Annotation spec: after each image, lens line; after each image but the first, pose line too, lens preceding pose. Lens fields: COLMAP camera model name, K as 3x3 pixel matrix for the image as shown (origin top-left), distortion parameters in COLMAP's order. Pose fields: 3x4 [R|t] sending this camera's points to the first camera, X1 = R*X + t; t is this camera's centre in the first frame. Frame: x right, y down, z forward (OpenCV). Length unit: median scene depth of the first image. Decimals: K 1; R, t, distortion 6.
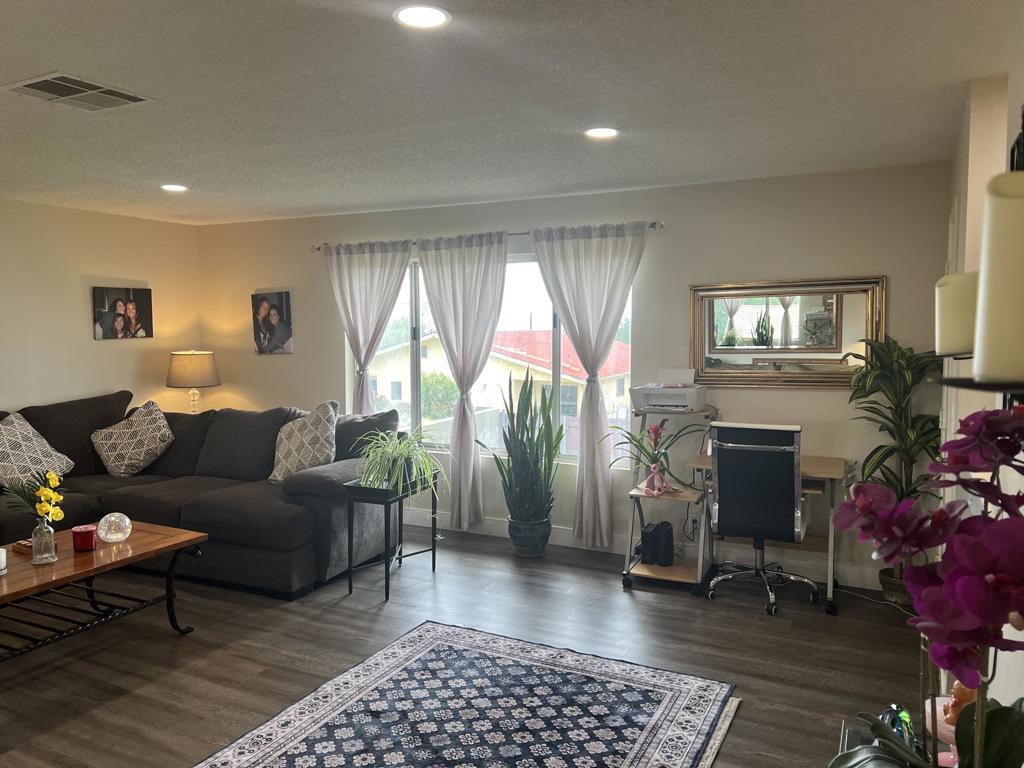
lens RADIAL K [[770.1, 0, 504.5], [0, 770.1, 385.2], [0, 0, 1]] dist [0.067590, -0.078003]
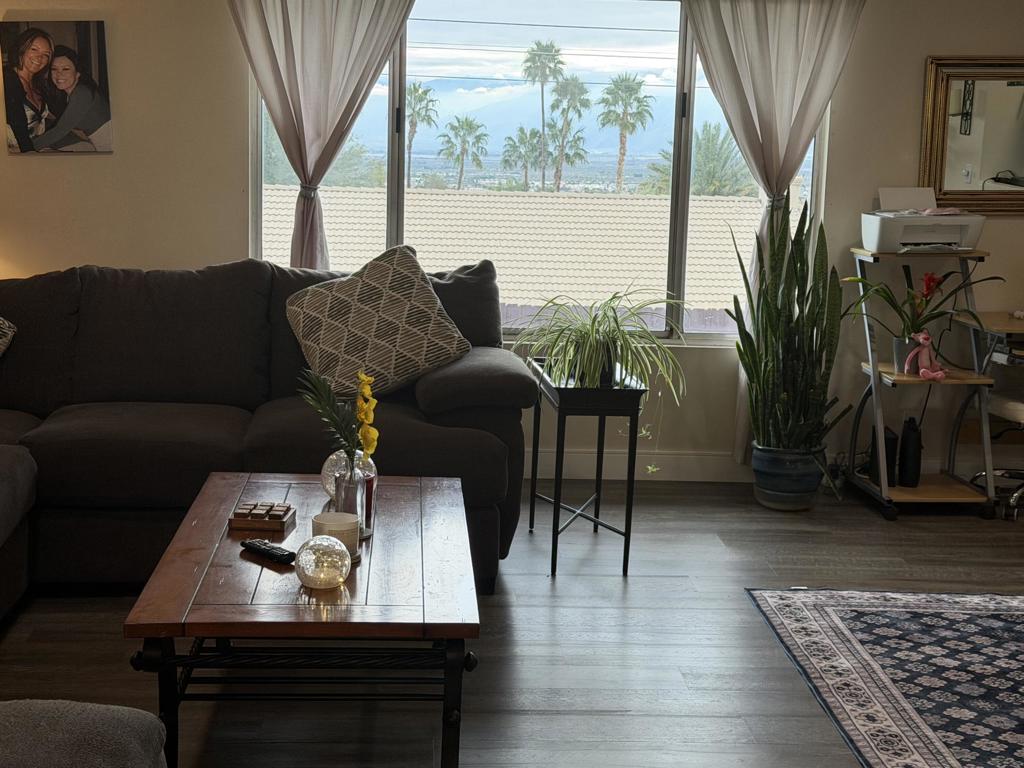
lens RADIAL K [[1579.2, 0, 512.0], [0, 1579.2, 384.0], [0, 0, 1]] dist [0.173570, -0.139190]
pose [[0.859489, -0.055045, 0.508182, -0.760528], [0.009751, 0.995770, 0.091367, 0.017446], [-0.511061, -0.073573, 0.856390, 0.011586]]
